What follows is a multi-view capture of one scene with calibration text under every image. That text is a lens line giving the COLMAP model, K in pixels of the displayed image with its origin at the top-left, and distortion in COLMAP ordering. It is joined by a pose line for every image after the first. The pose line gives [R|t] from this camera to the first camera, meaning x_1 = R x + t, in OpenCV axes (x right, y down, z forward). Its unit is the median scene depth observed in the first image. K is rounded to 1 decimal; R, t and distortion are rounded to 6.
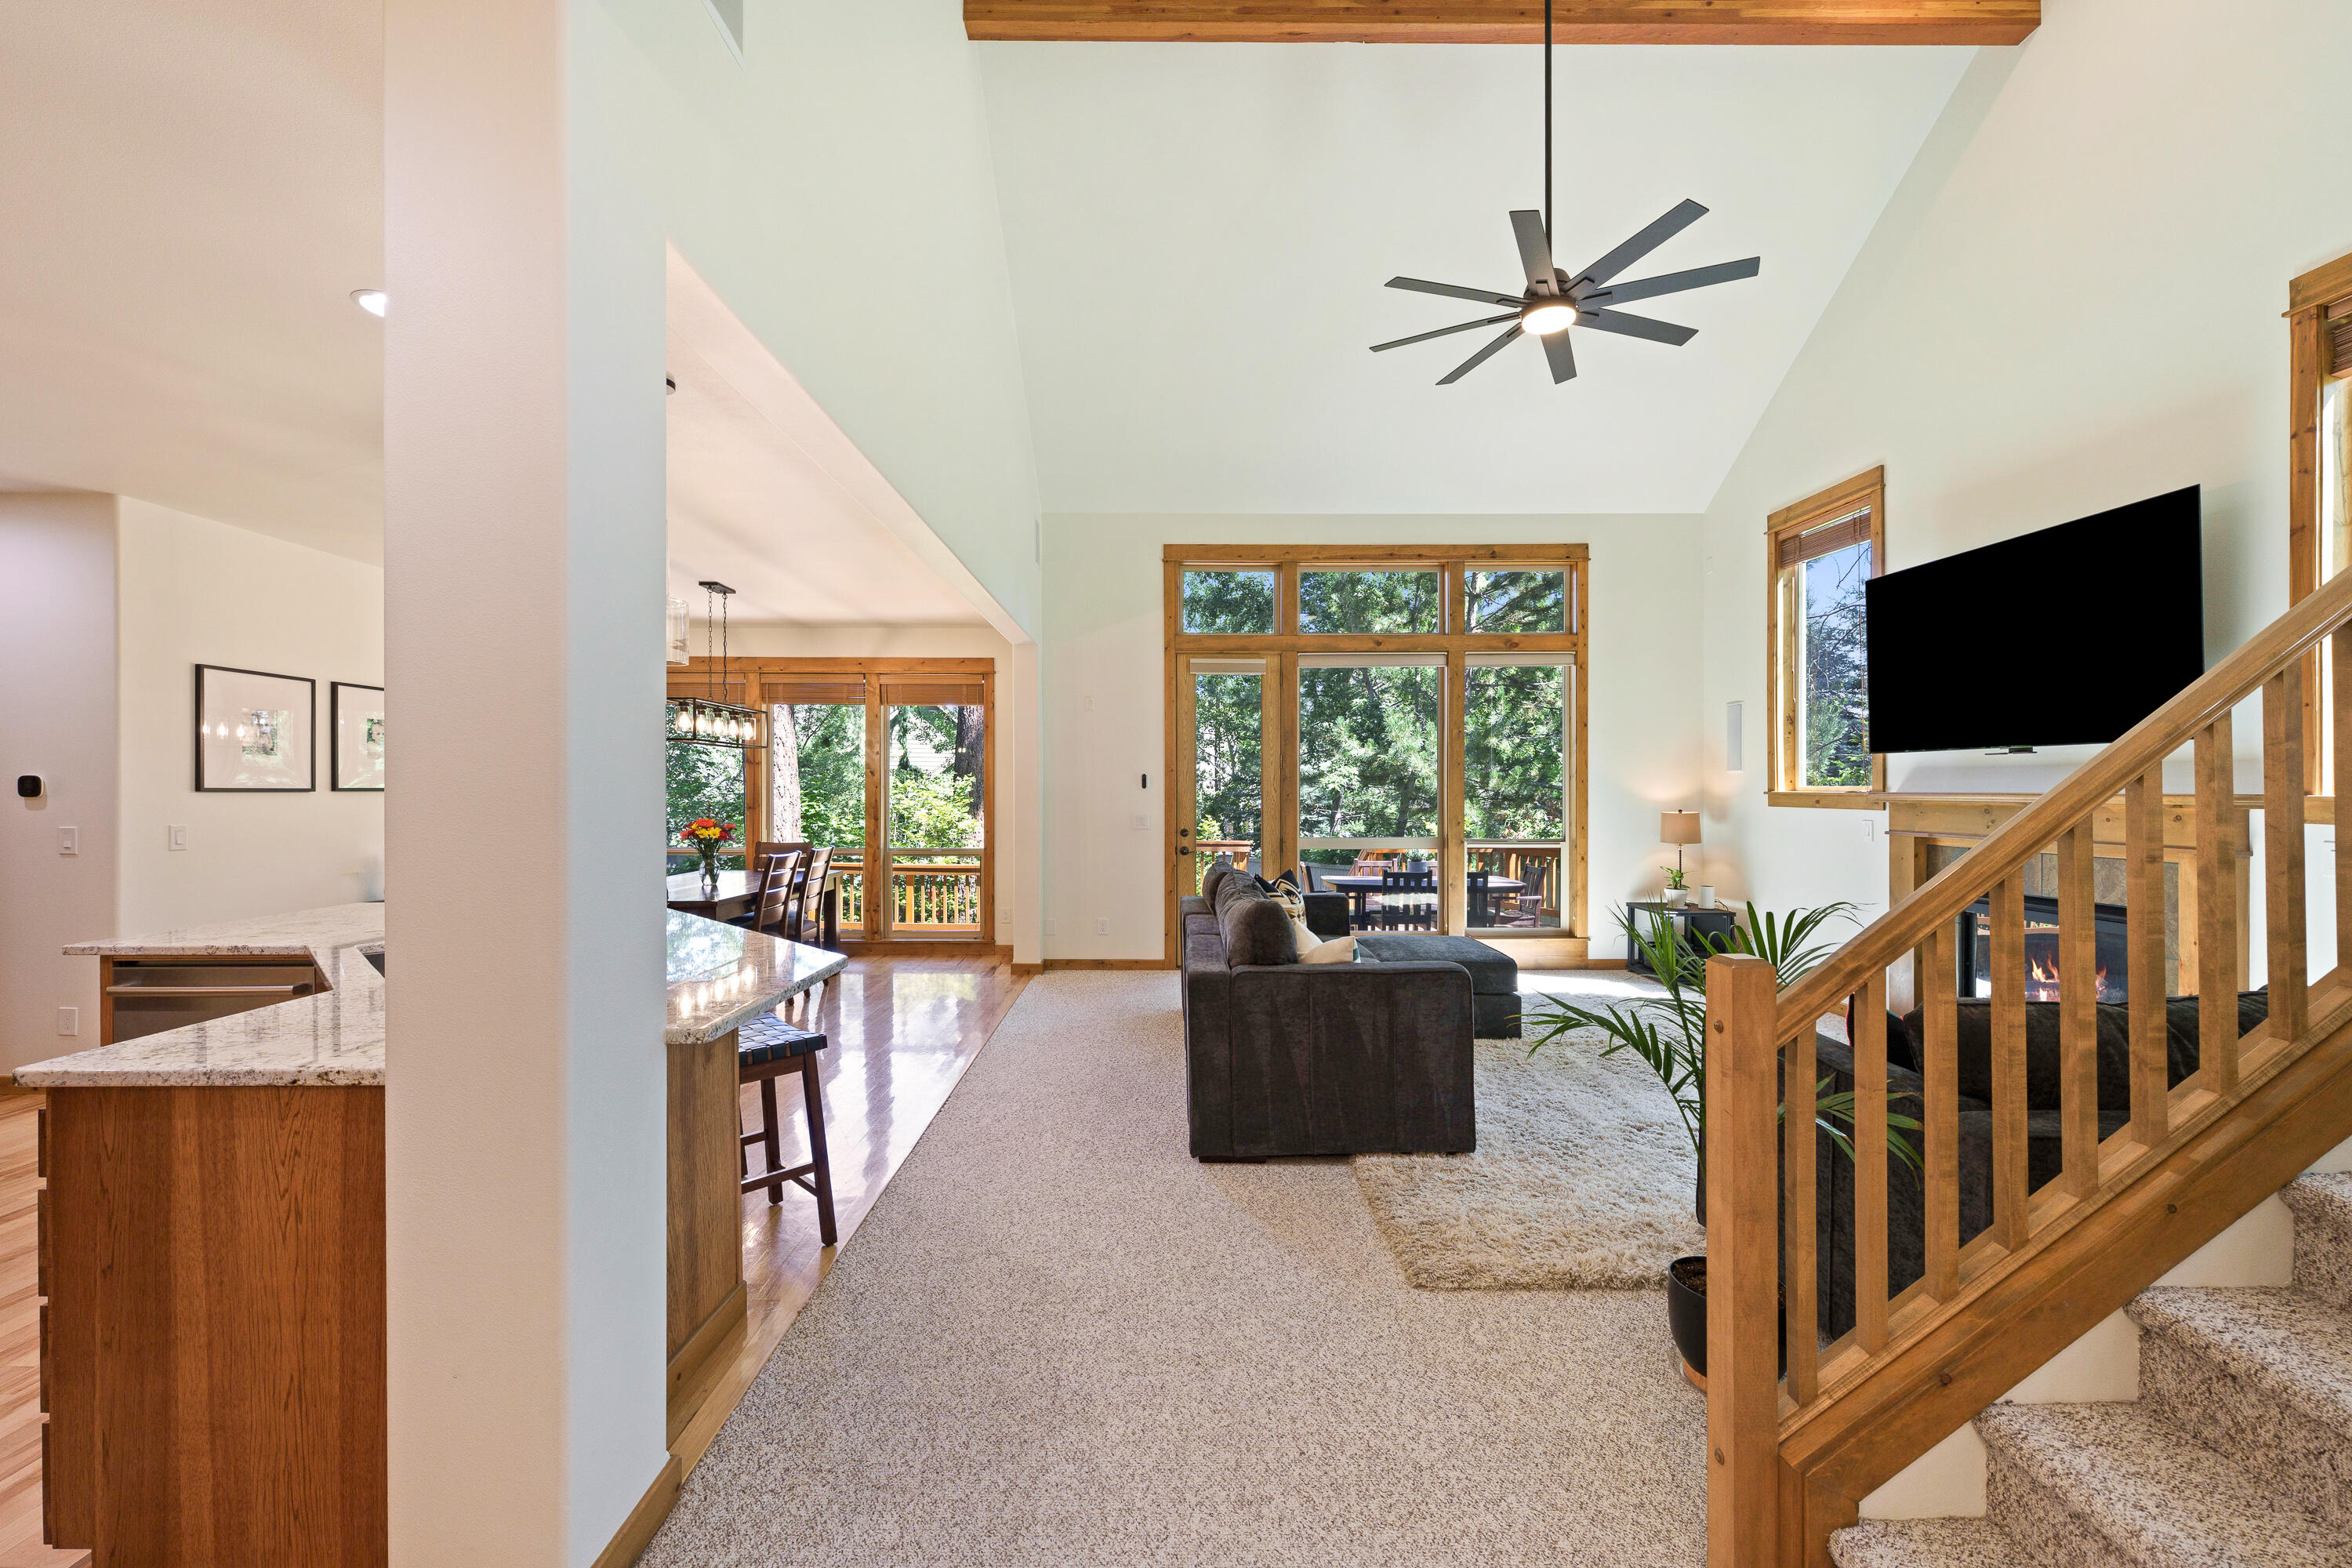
lens RADIAL K [[950.6, 0, 1179.6], [0, 950.6, 787.4], [0, 0, 1]] dist [0.000759, 0.000165]
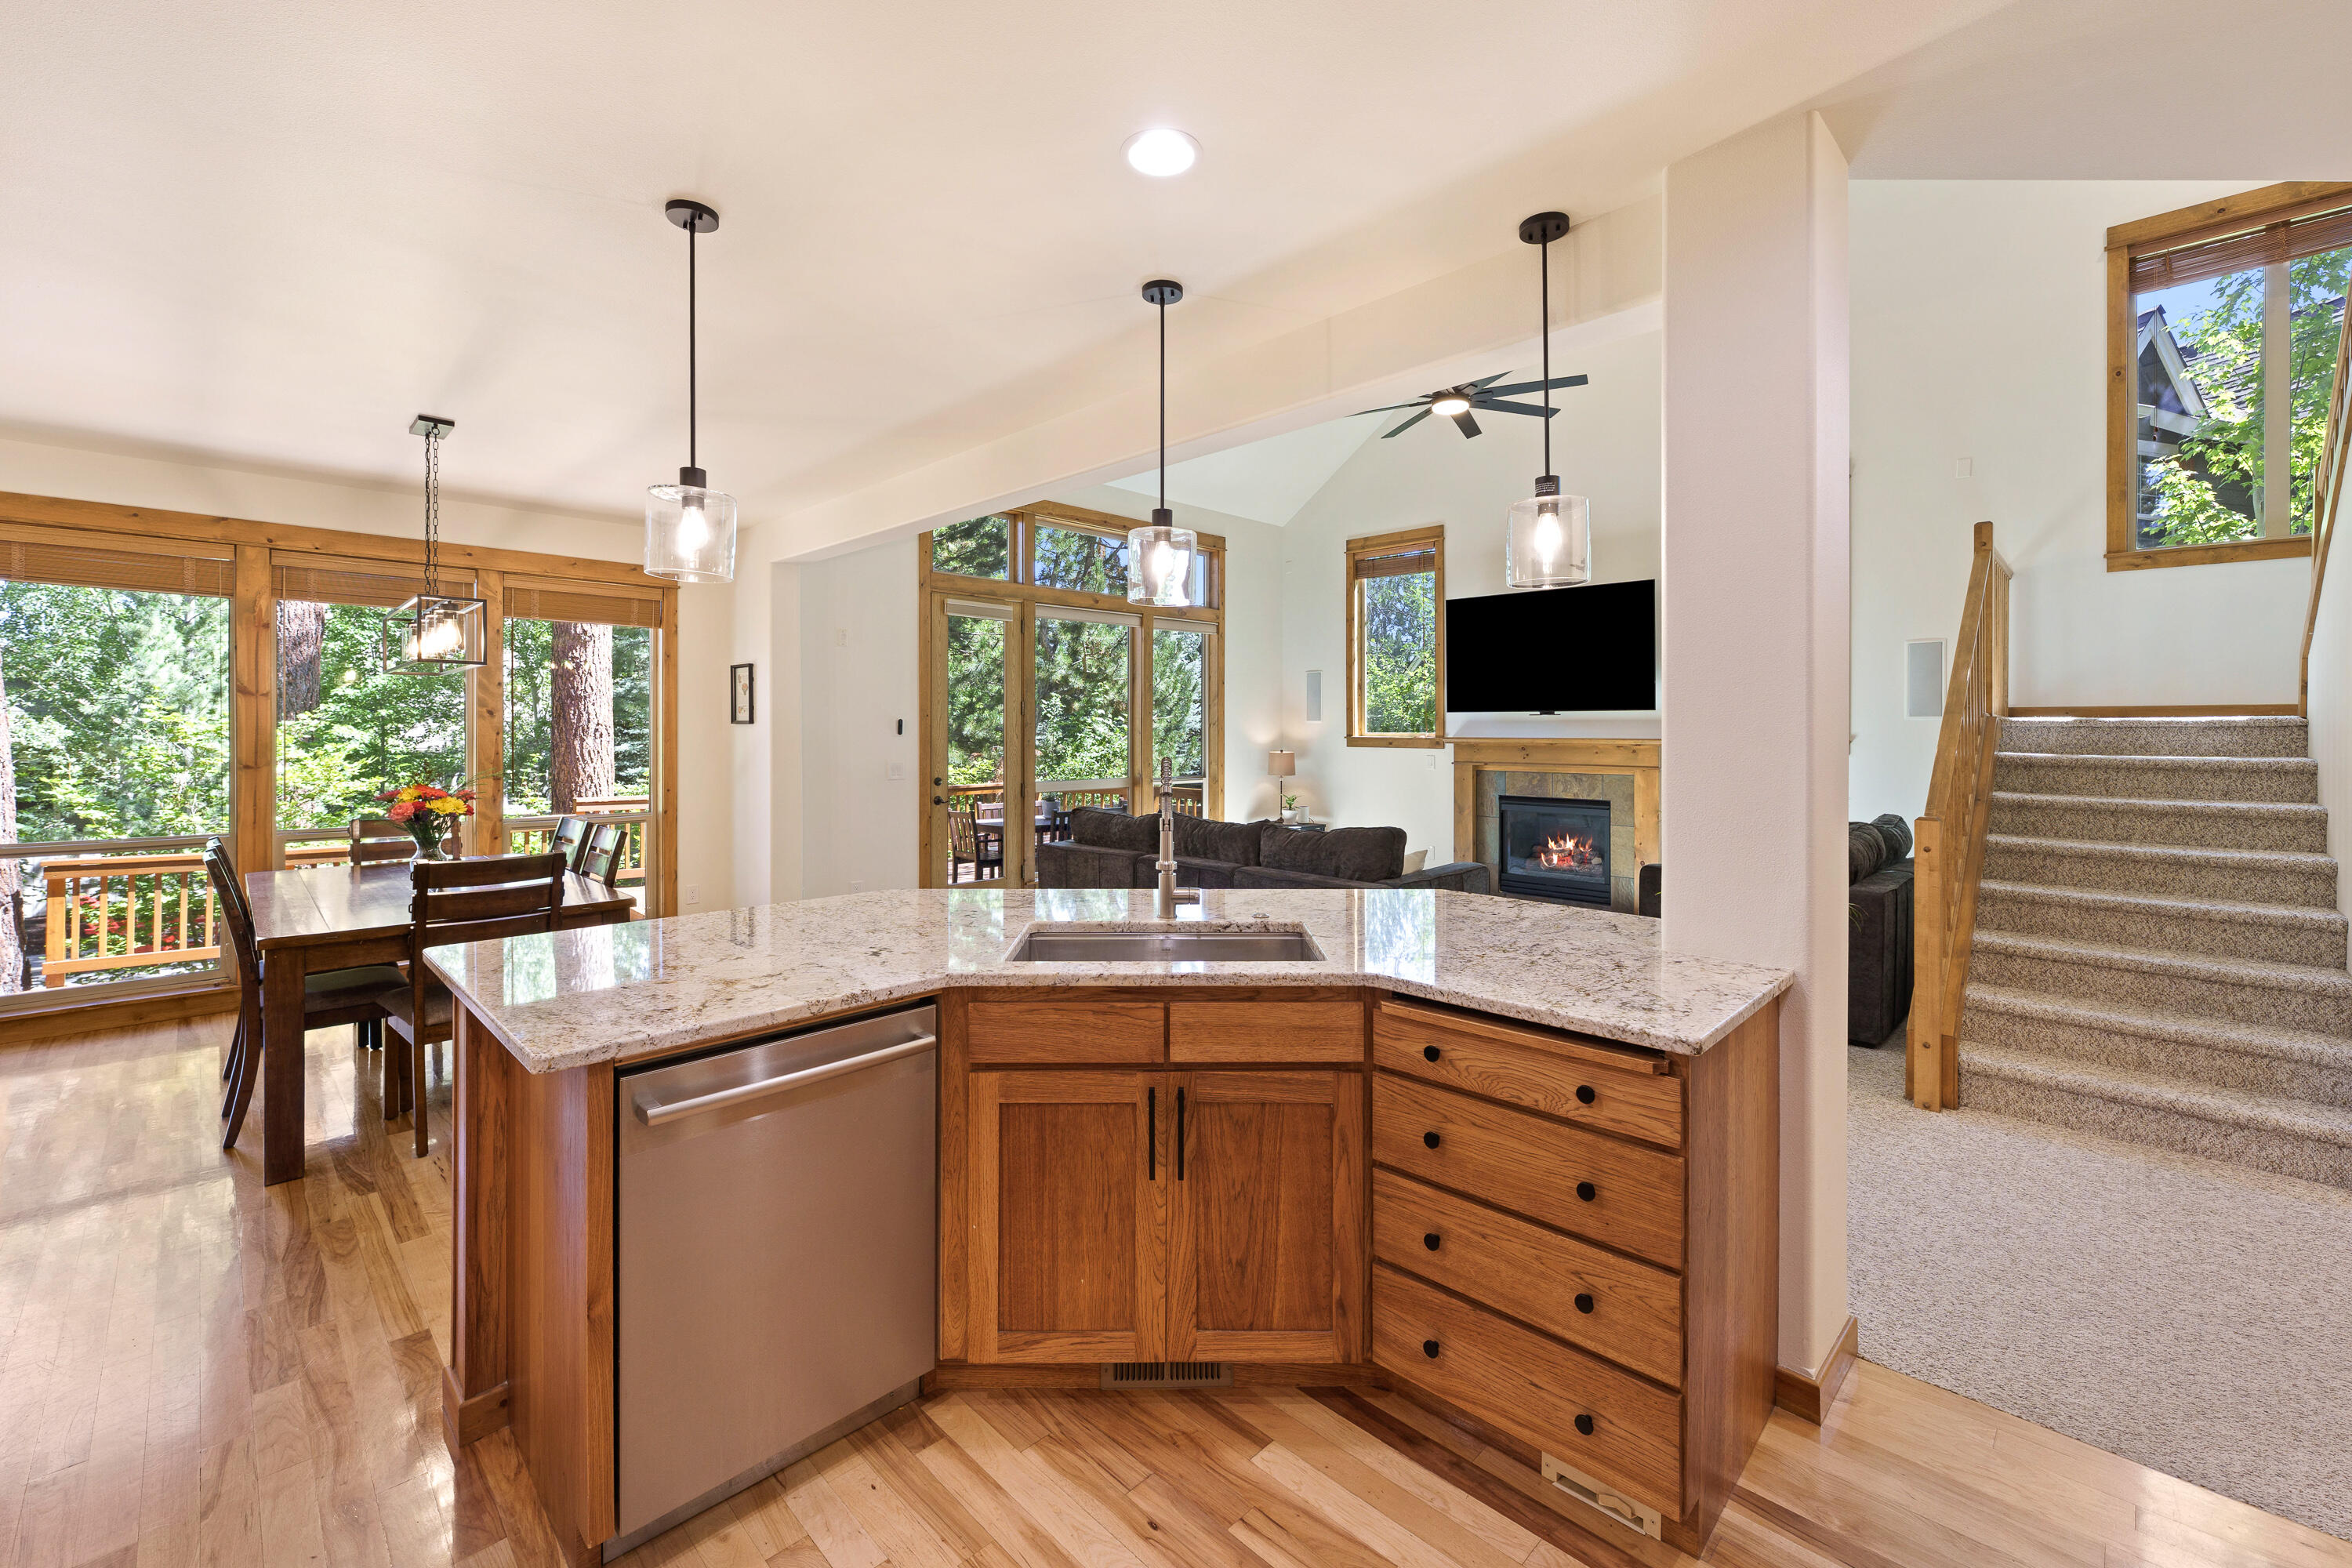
lens RADIAL K [[950.6, 0, 1211.0], [0, 950.6, 732.3], [0, 0, 1]] dist [0.000759, 0.000165]
pose [[0.703461, 0.000089, 0.710734, -0.527327], [-0.002408, 0.999995, 0.002259, -0.004507], [-0.710730, -0.003301, 0.703457, 0.153615]]
